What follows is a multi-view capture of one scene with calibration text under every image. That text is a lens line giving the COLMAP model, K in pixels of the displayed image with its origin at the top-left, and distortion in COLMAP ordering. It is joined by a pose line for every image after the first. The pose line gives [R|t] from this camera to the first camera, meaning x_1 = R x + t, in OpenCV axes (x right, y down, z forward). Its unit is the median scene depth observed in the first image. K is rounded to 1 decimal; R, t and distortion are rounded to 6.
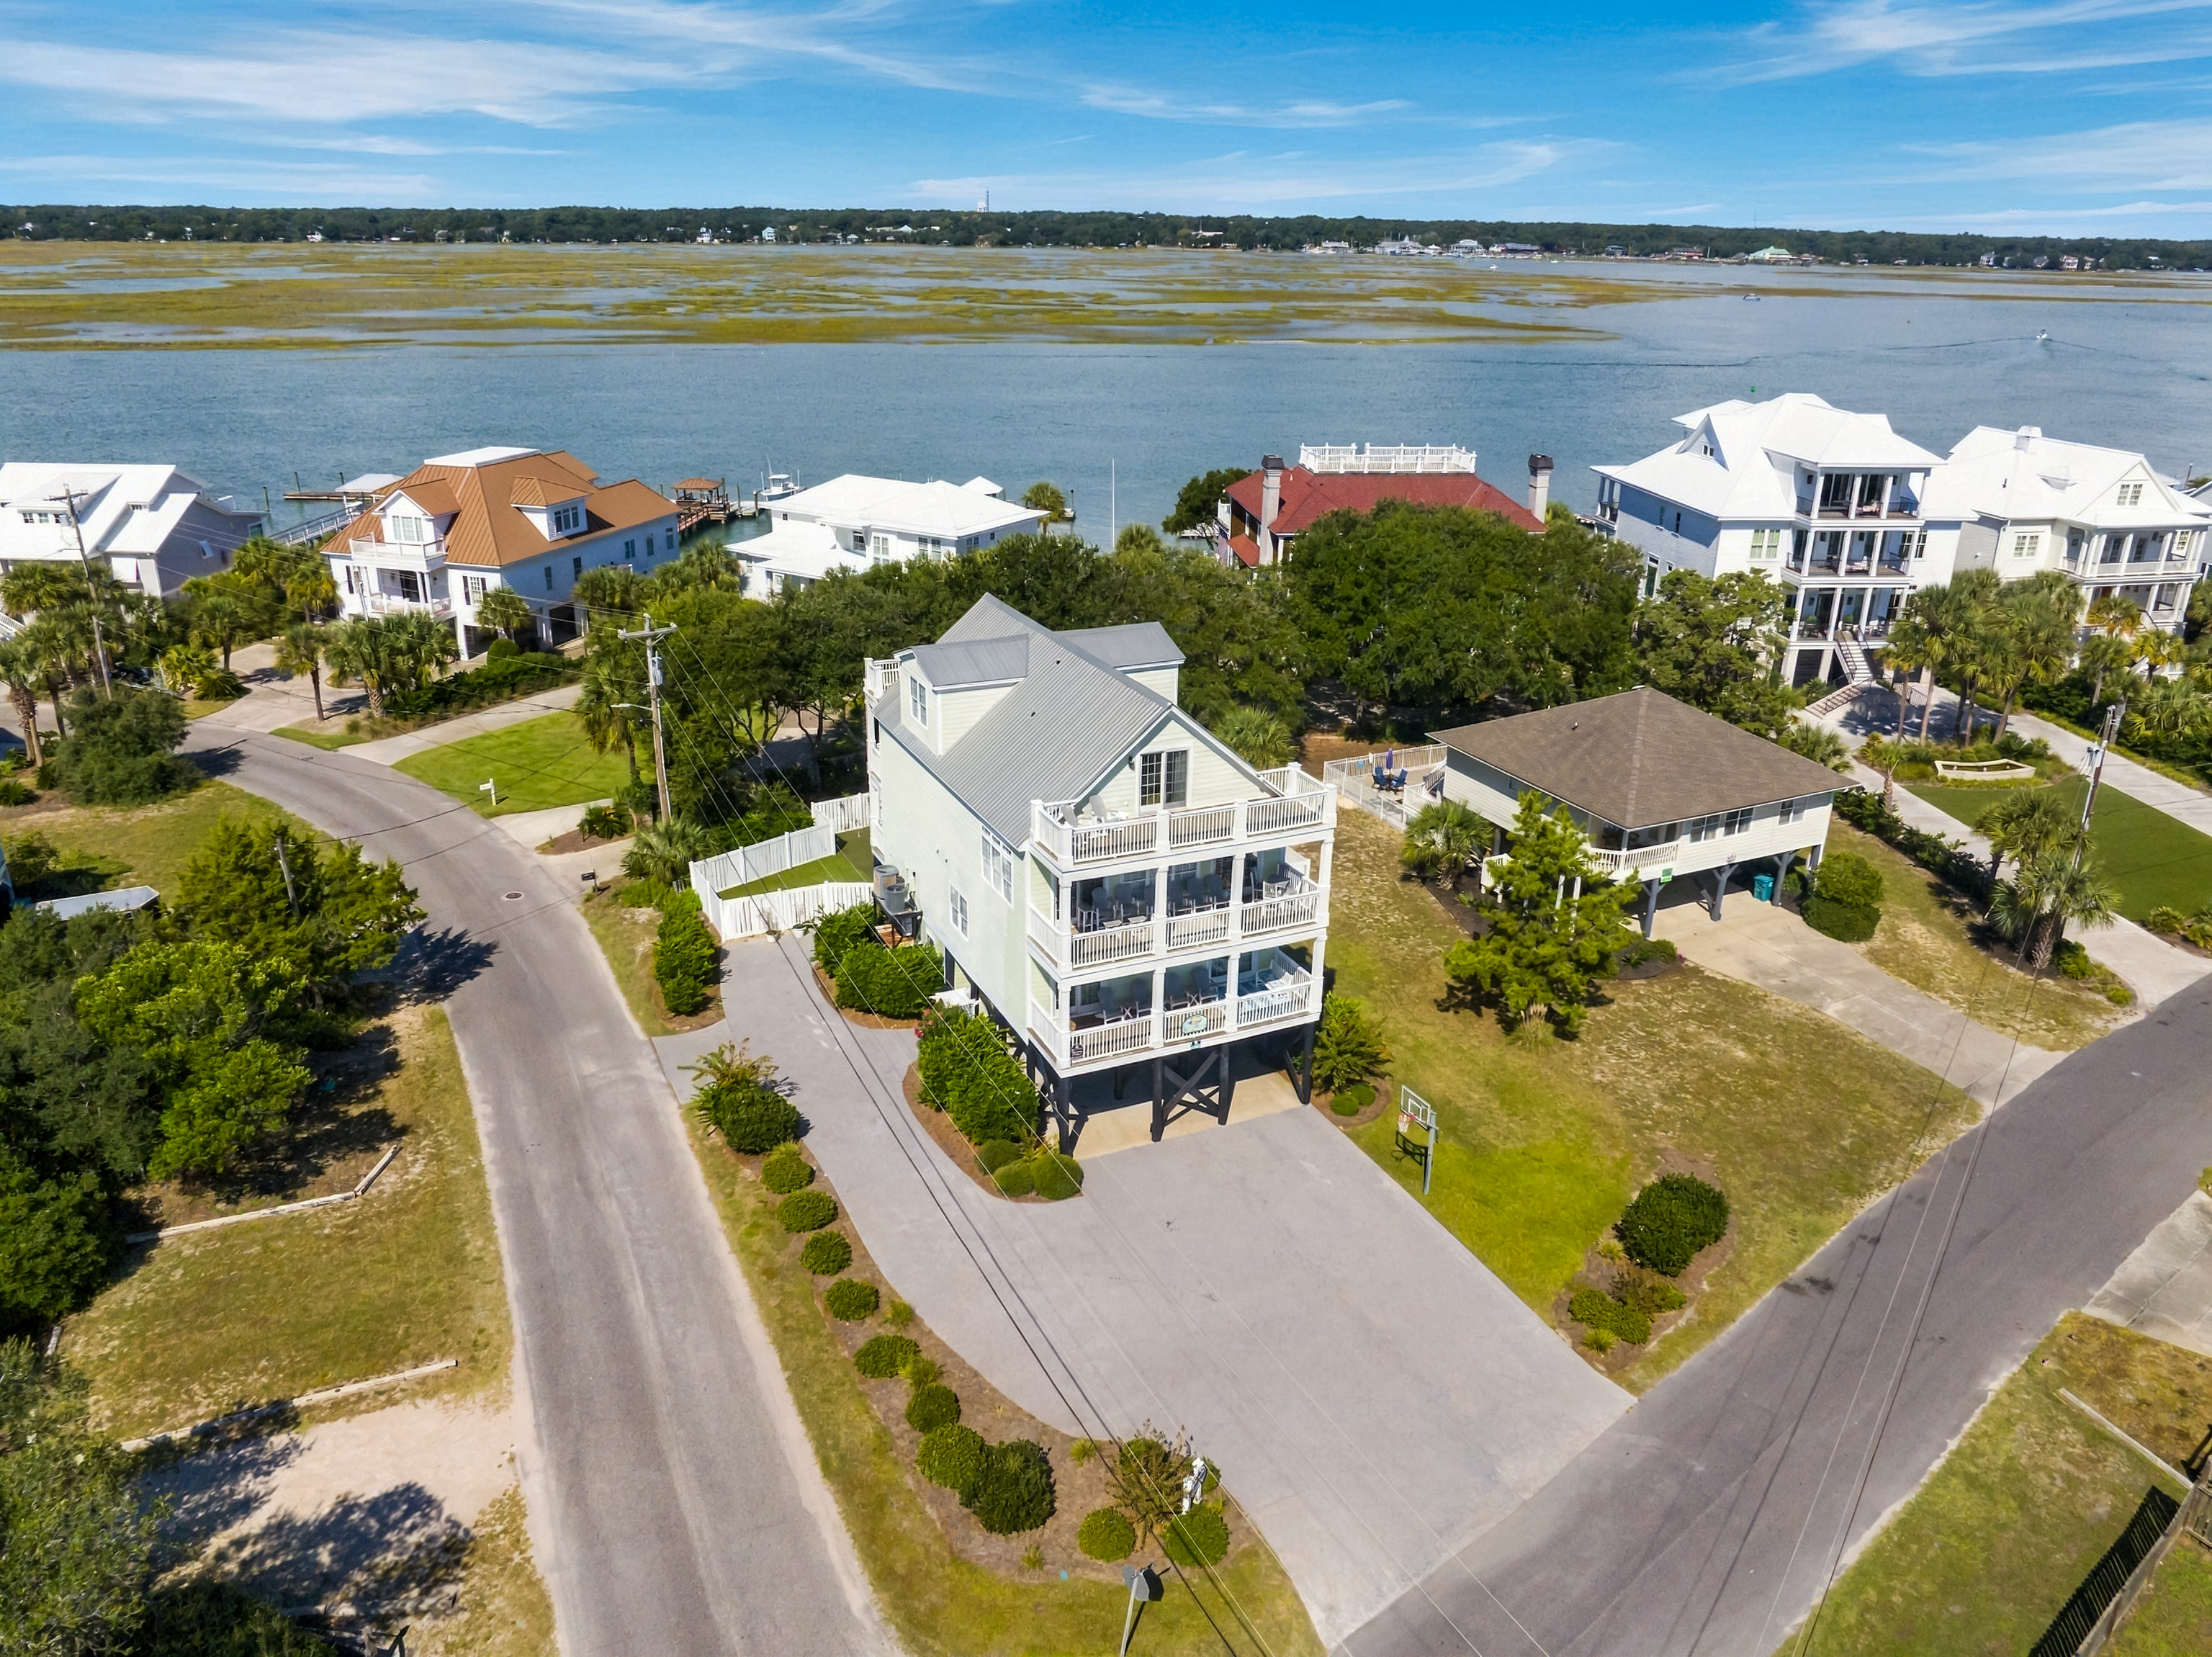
lens RADIAL K [[1560.8, 0, 1106.0], [0, 1560.8, 828.5], [0, 0, 1]] dist [-0.038379, 0.005618]
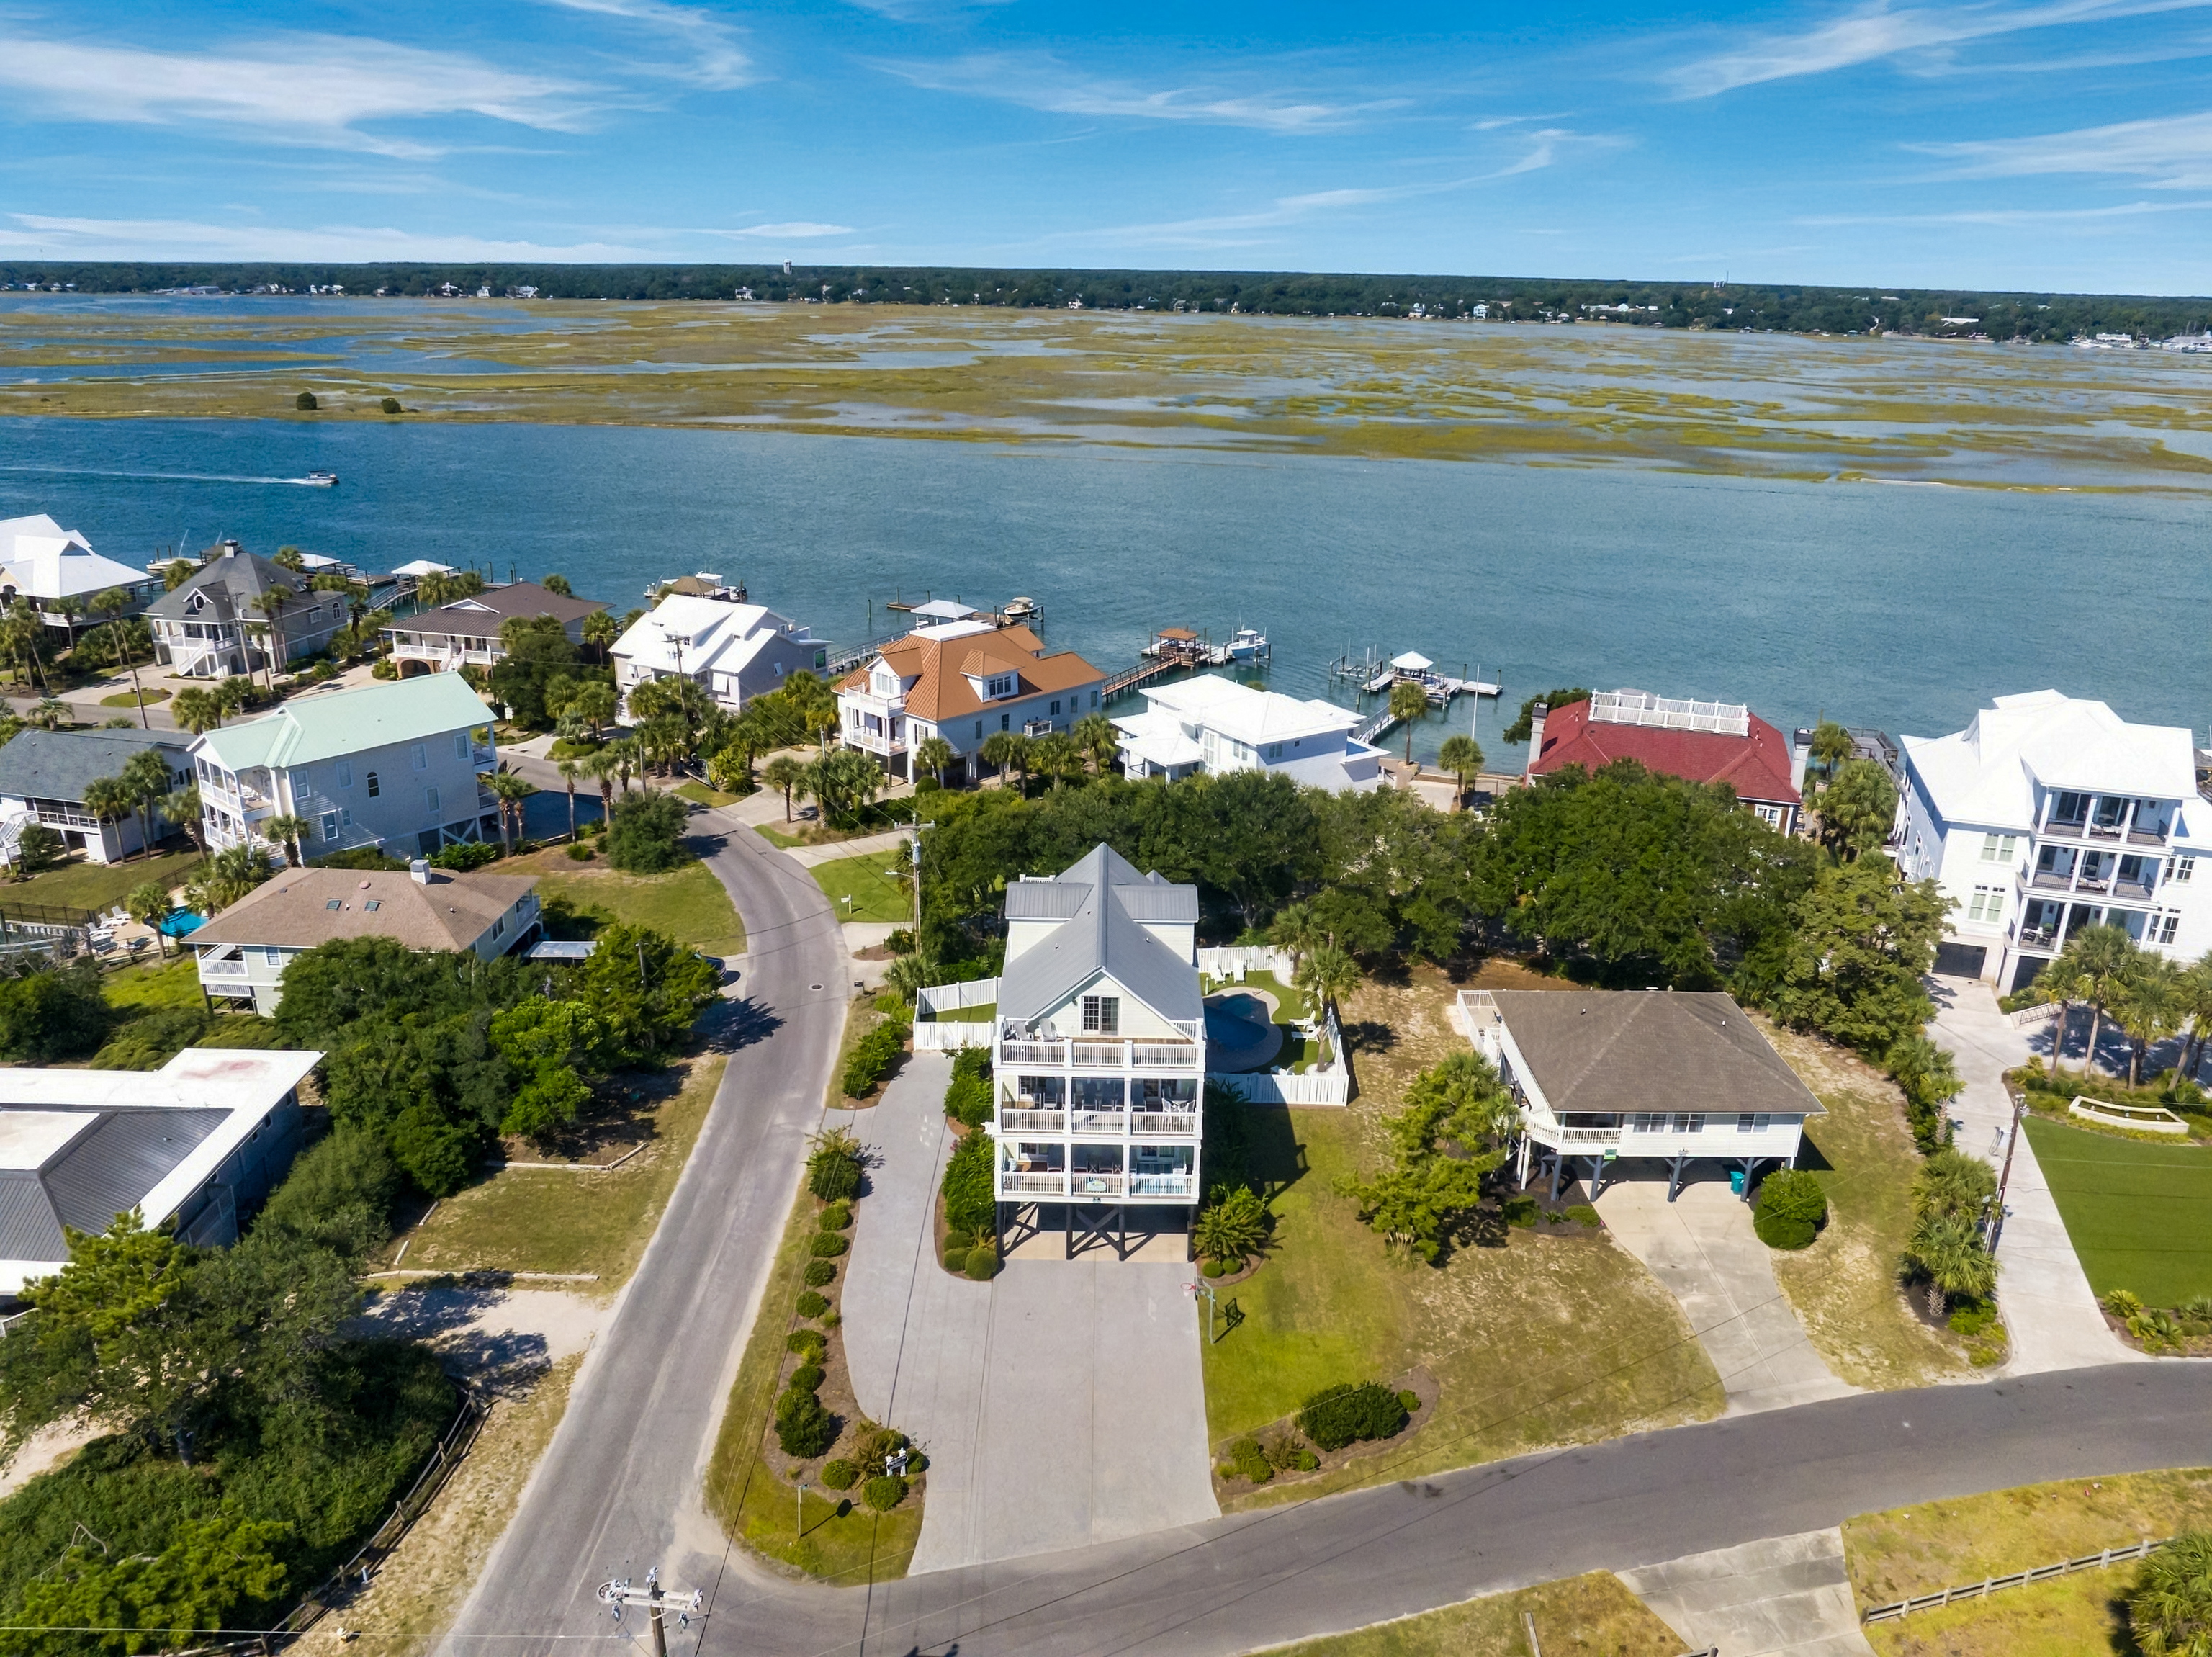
lens RADIAL K [[1560.8, 0, 1106.0], [0, 1560.8, 828.5], [0, 0, 1]] dist [-0.038379, 0.005618]
pose [[0.904160, 0.145989, -0.401475, 0.481131], [-0.159865, 0.987138, -0.001076, -0.162521], [0.396154, 0.065155, 0.915869, -0.273729]]
